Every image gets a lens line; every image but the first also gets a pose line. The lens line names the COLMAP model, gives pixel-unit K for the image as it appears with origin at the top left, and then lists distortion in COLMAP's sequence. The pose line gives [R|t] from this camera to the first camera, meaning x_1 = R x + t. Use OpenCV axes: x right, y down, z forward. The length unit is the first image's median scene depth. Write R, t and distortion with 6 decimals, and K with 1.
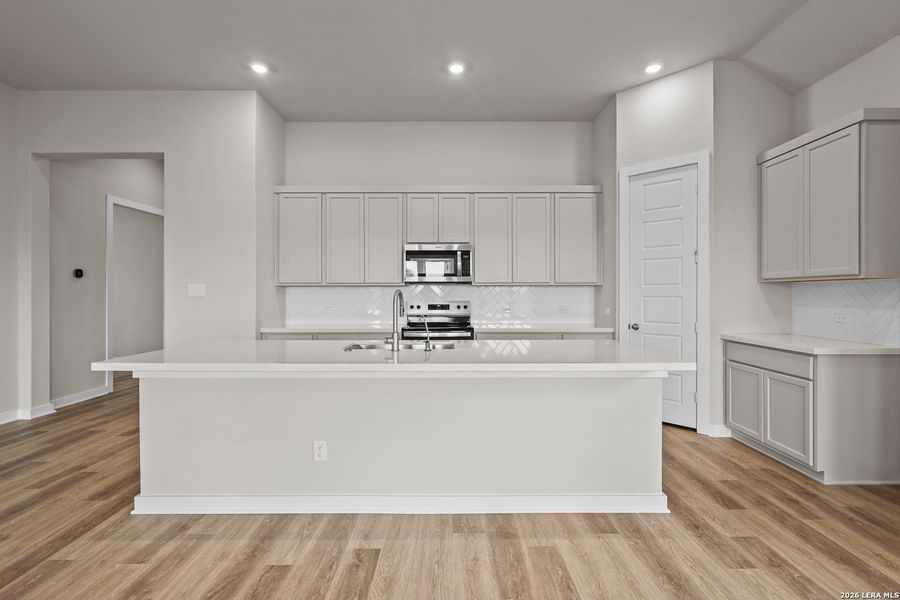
lens RADIAL K [[415.2, 0, 453.1], [0, 415.2, 295.6], [0, 0, 1]] dist [-0.004888, 0.002035]
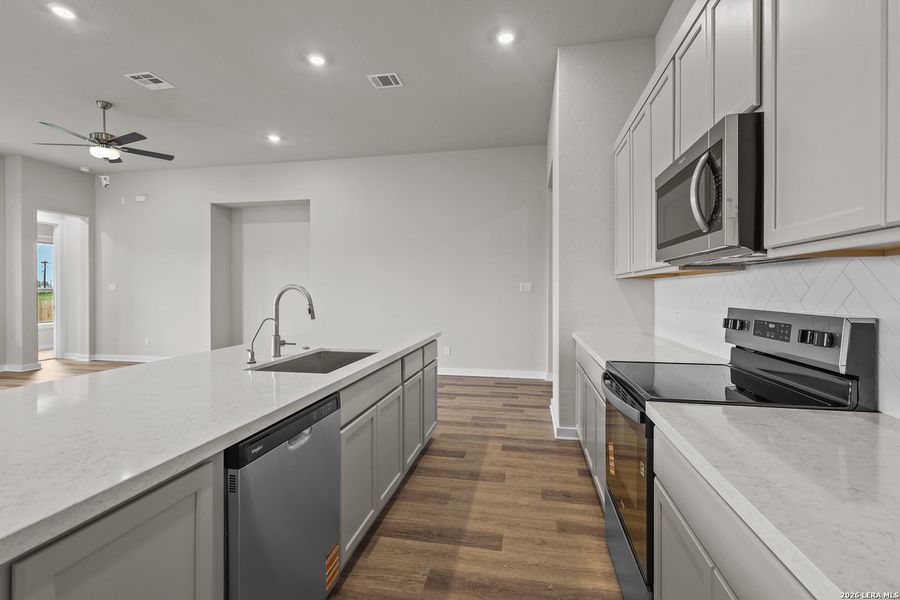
lens RADIAL K [[415.2, 0, 449.9], [0, 415.2, 295.7], [0, 0, 1]] dist [-0.004888, 0.002035]
pose [[-0.193521, 0.015297, -0.980977, 0.449767], [-0.003836, 0.999859, 0.016349, -0.007265], [0.981089, 0.006927, -0.193435, 1.077238]]
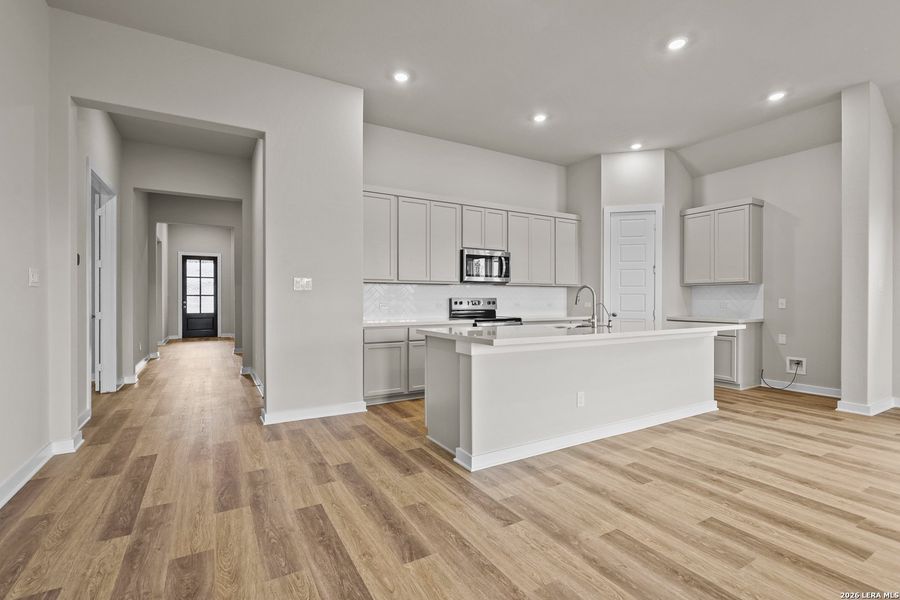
lens RADIAL K [[415.2, 0, 452.5], [0, 415.2, 301.1], [0, 0, 1]] dist [-0.004888, 0.002035]
pose [[0.863572, -0.001109, 0.504224, -0.907323], [0.000540, 0.999999, 0.001273, 0.027754], [-0.504225, -0.000827, 0.863572, 0.009404]]
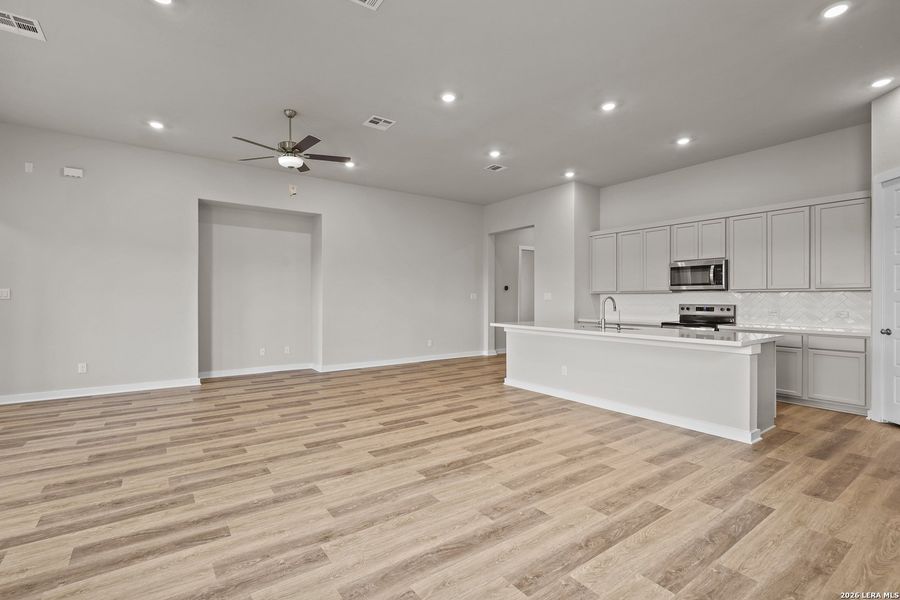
lens RADIAL K [[415.2, 0, 444.5], [0, 415.2, 297.7], [0, 0, 1]] dist [-0.004888, 0.002035]
pose [[0.576764, -0.000654, -0.816910, 0.713642], [-0.004956, 0.999978, -0.004299, 0.002596], [0.816895, 0.006529, 0.576749, -0.503657]]
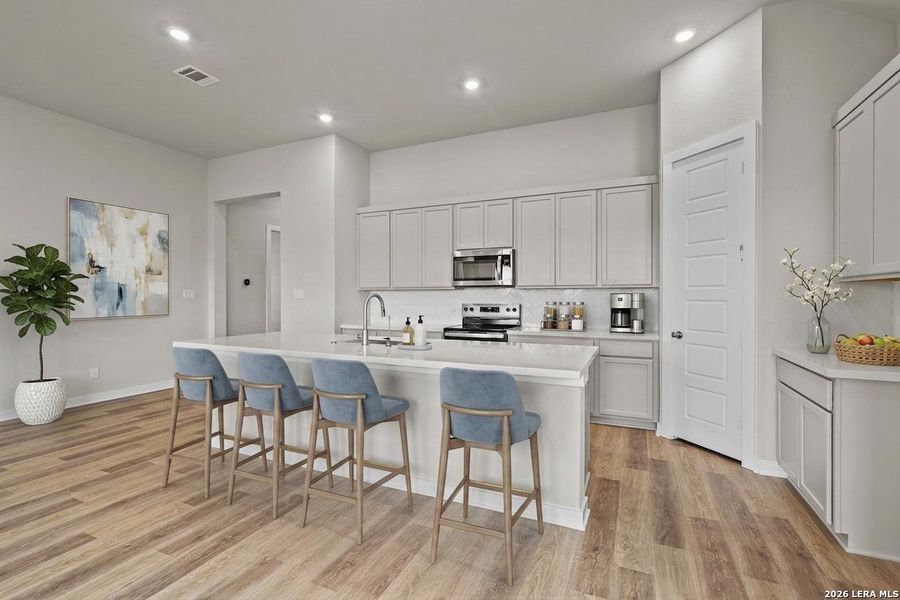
lens RADIAL K [[415.2, 0, 450.1], [0, 415.2, 298.0], [0, 0, 1]] dist [-0.004888, 0.002035]
pose [[0.907839, 0.001668, -0.419315, 0.411927], [-0.002064, 0.999998, -0.000490, -0.000977], [0.419313, 0.001310, 0.907841, 0.013803]]
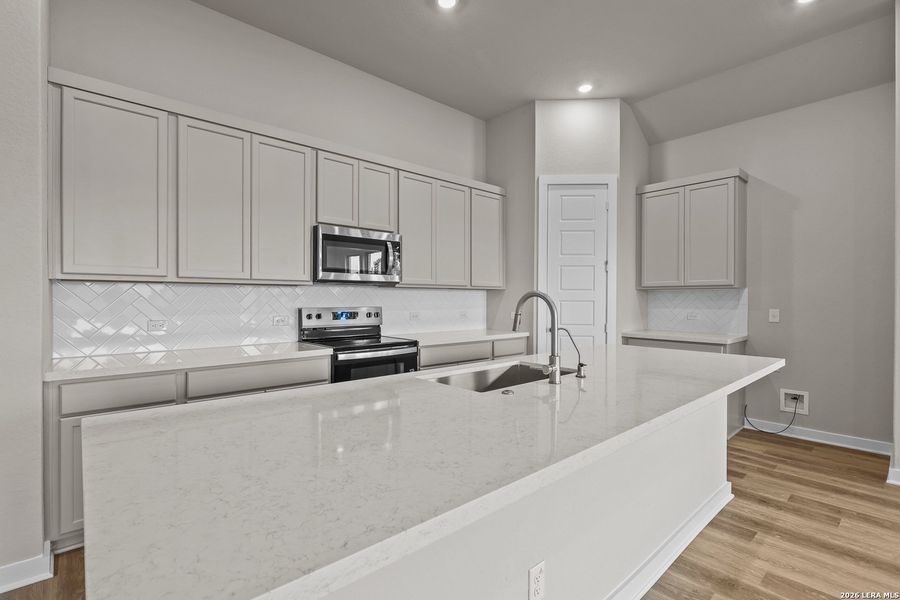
lens RADIAL K [[415.2, 0, 448.9], [0, 415.2, 300.6], [0, 0, 1]] dist [-0.004888, 0.002035]
pose [[0.750367, -0.001080, 0.661021, -0.501409], [-0.001216, 0.999995, 0.003015, -0.001086], [-0.661020, -0.003067, 0.750362, 0.434042]]
